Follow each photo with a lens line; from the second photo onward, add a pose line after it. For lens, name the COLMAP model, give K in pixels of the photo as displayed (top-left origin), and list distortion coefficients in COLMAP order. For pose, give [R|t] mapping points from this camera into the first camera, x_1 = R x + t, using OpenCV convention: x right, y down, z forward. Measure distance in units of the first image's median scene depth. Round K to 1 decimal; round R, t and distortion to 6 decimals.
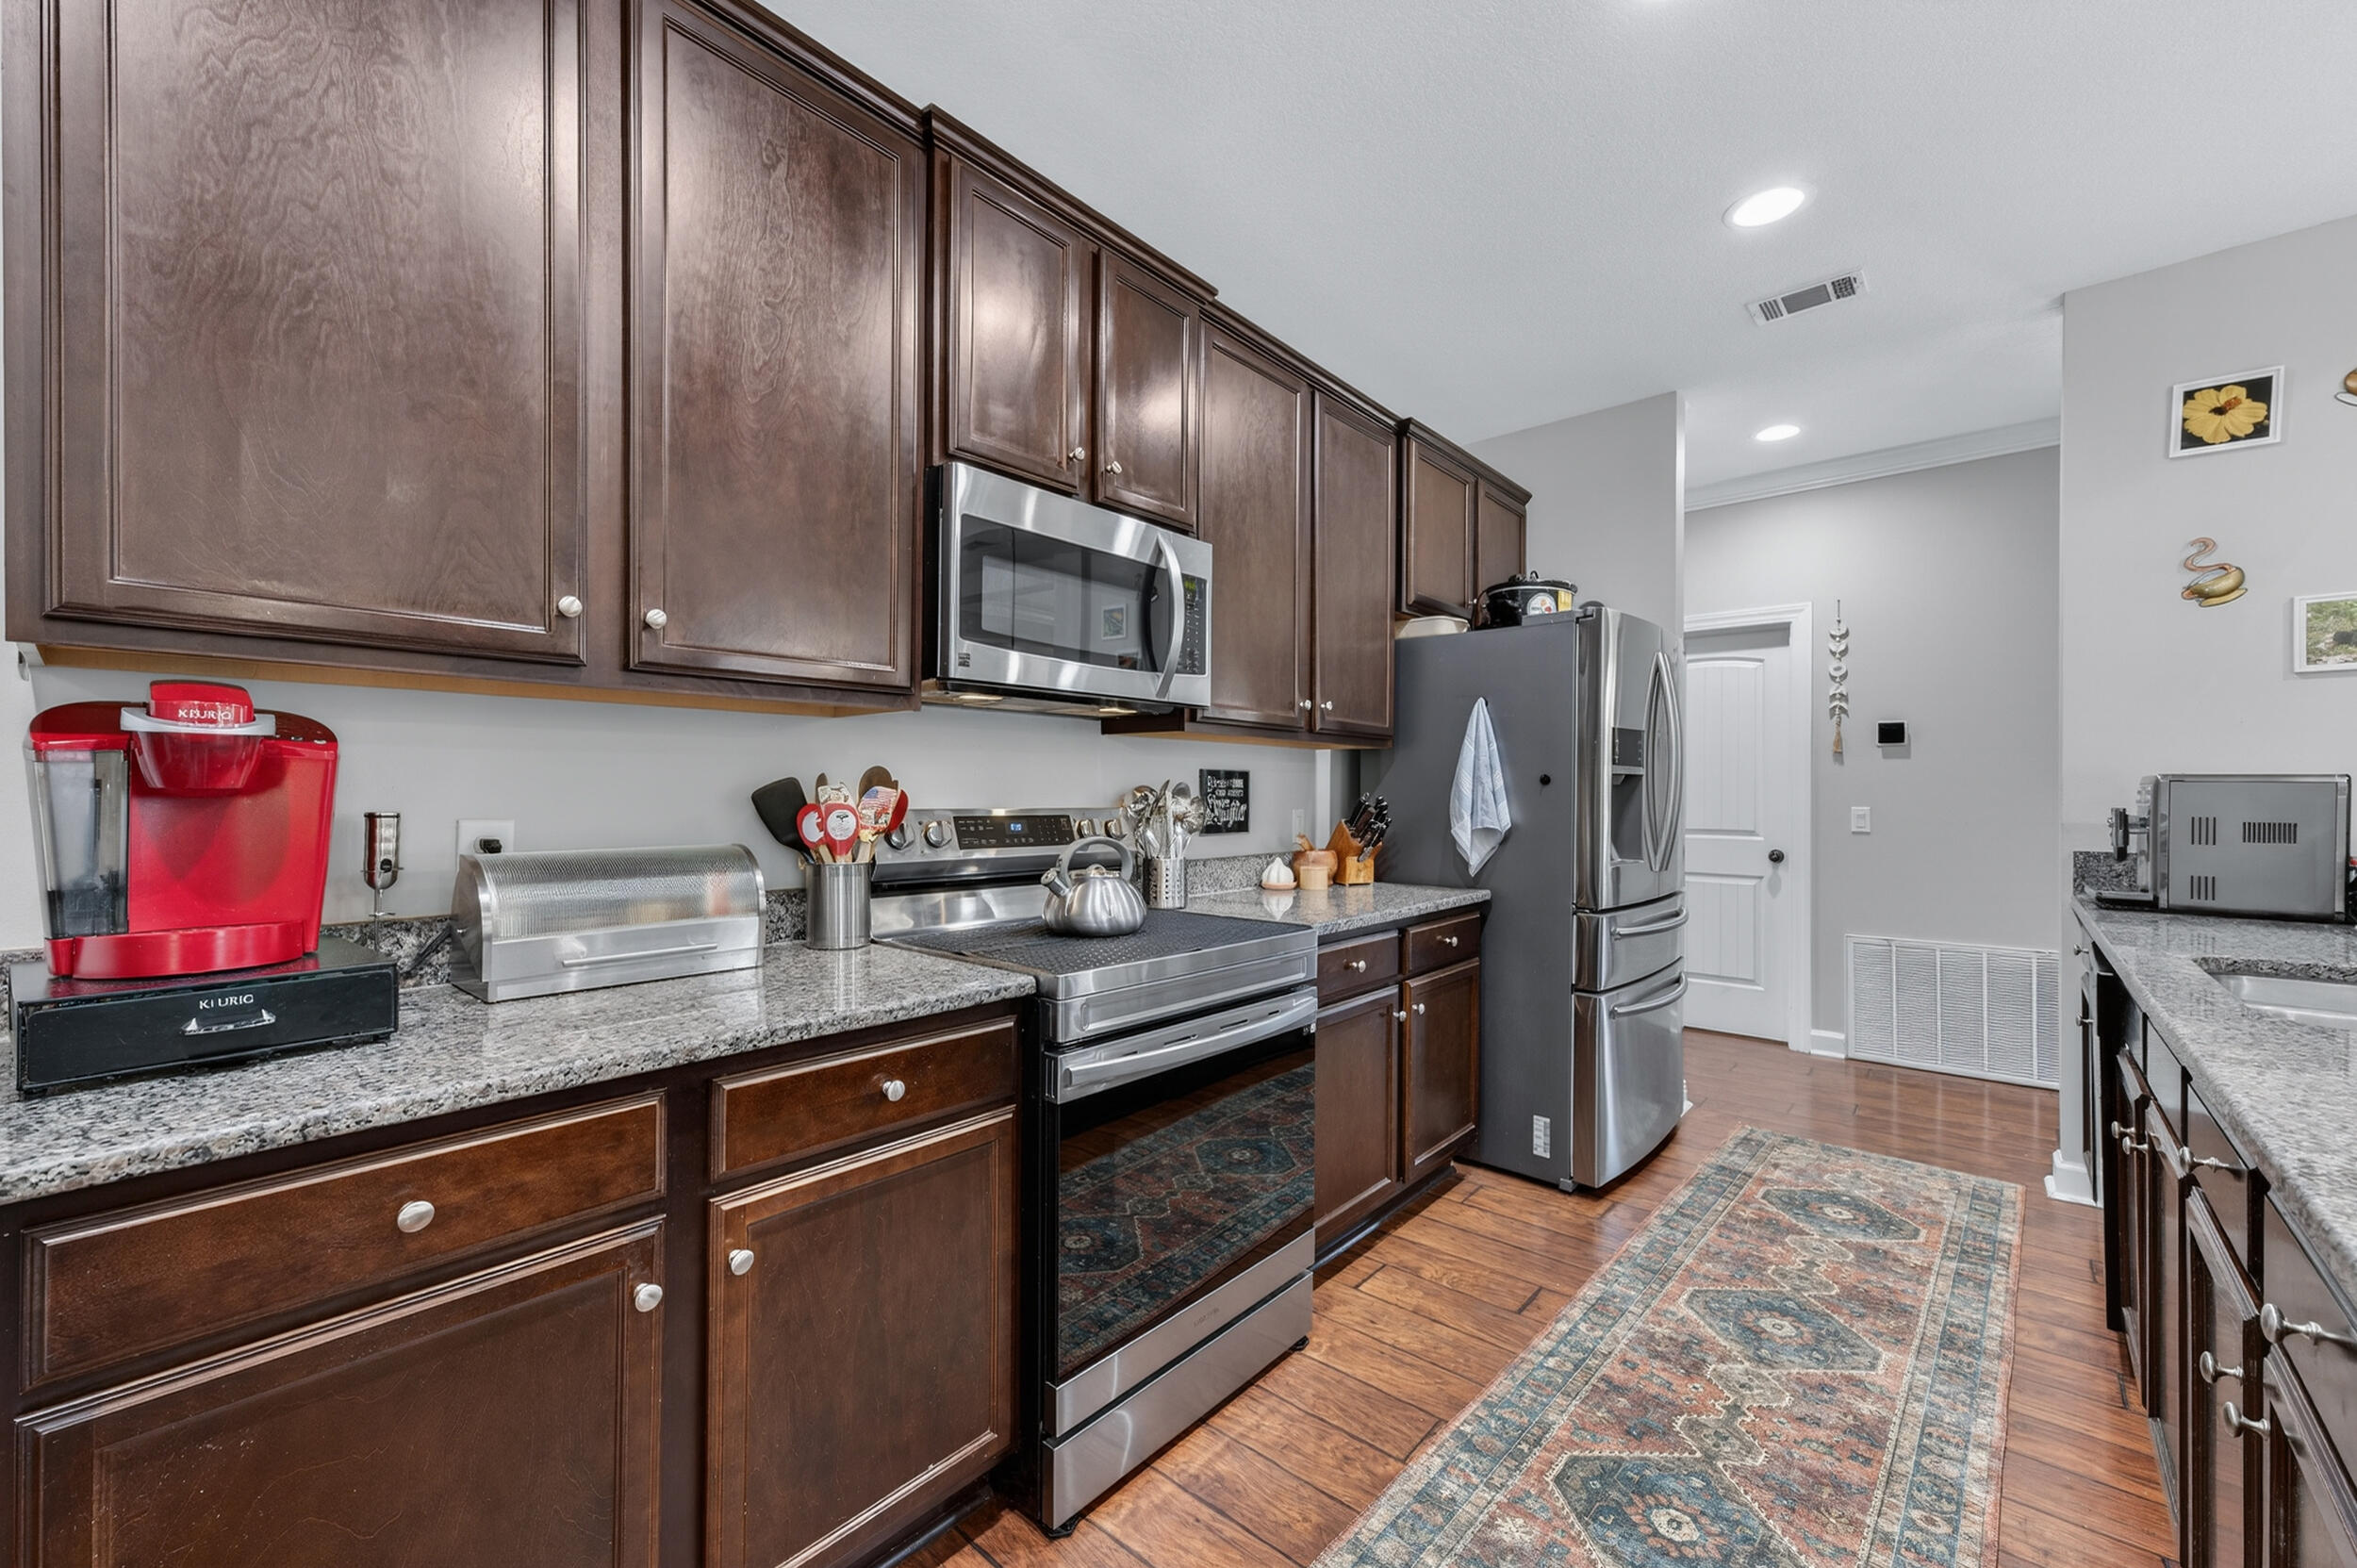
lens RADIAL K [[920.1, 0, 1177.3], [0, 920.1, 793.5], [0, 0, 1]] dist [0.002591, 0.000156]
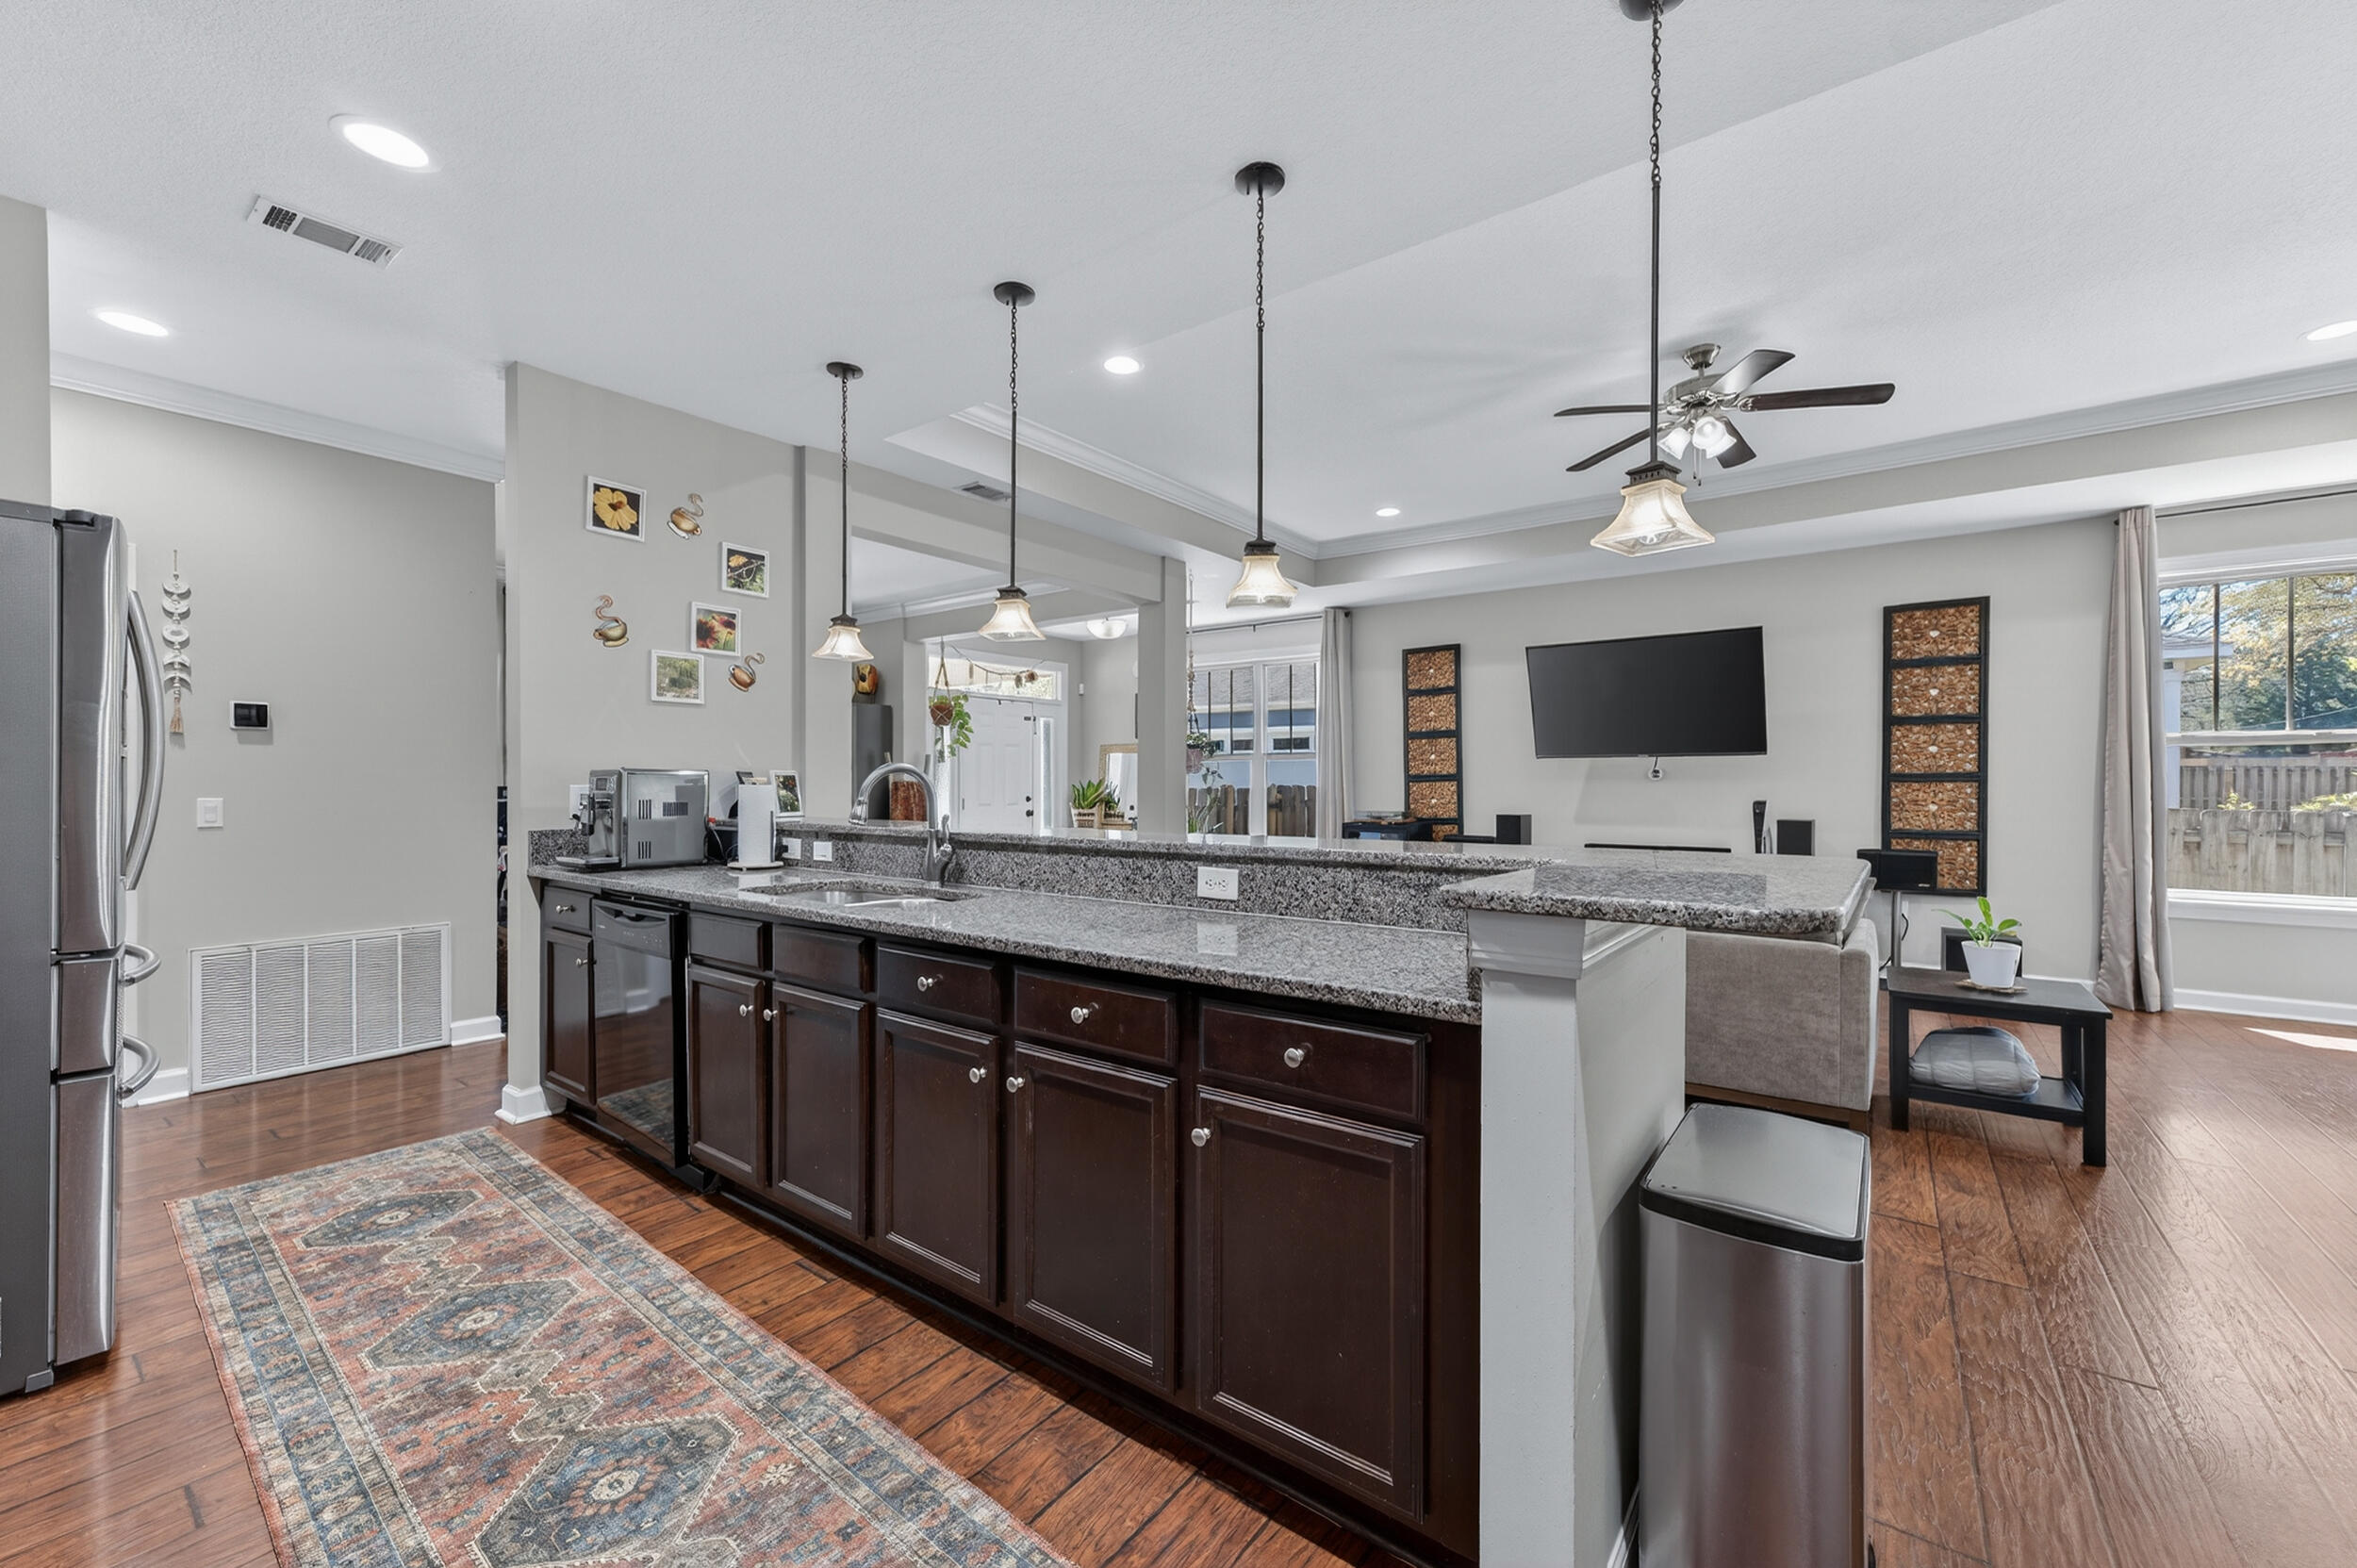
lens RADIAL K [[926.8, 0, 1172.9], [0, 926.8, 790.1], [0, 0, 1]] dist [0.020521, -0.004480]
pose [[-0.071446, -0.009642, 0.997398, -0.379890], [-0.000603, 0.999954, 0.009624, -0.003433], [-0.997444, 0.000086, -0.071448, 0.302149]]
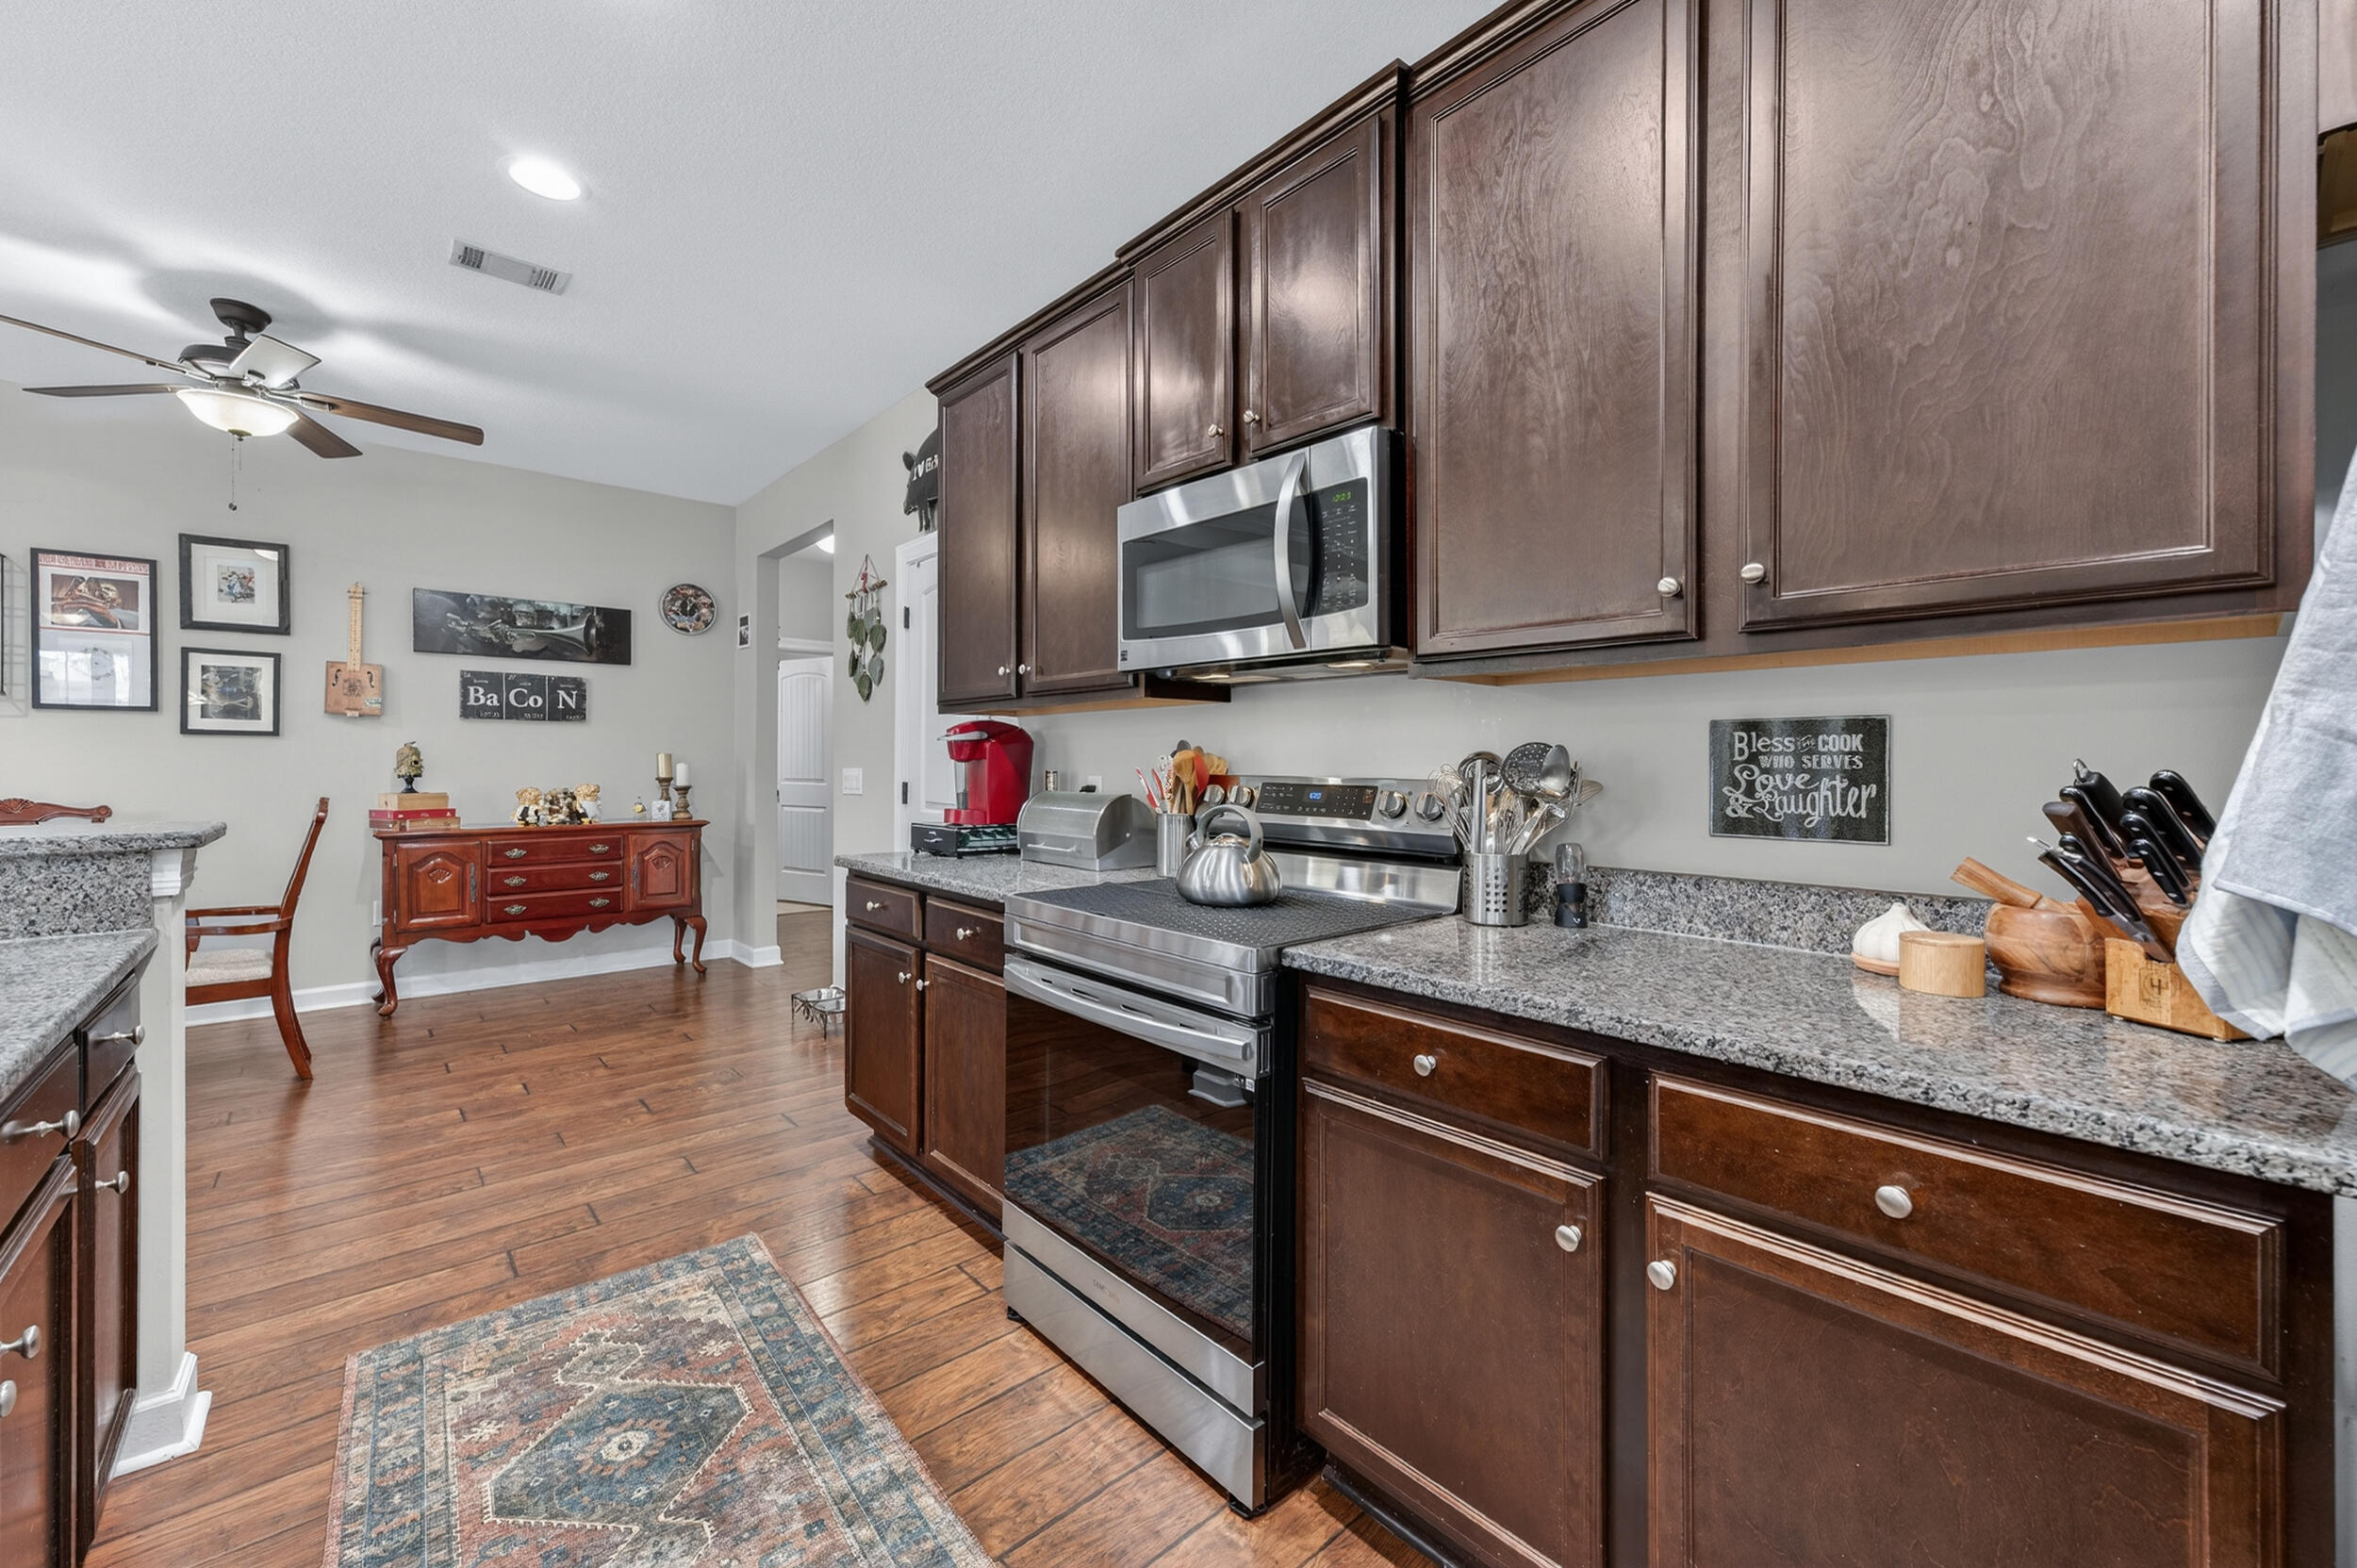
lens RADIAL K [[942.9, 0, 1168.1], [0, 942.9, 760.1], [0, 0, 1]] dist [0.021535, 0.000215]
pose [[-0.127696, -0.010119, -0.991762, 0.817881], [-0.006756, 0.999934, -0.009332, 0.007935], [0.991790, 0.005508, -0.127756, 0.937502]]
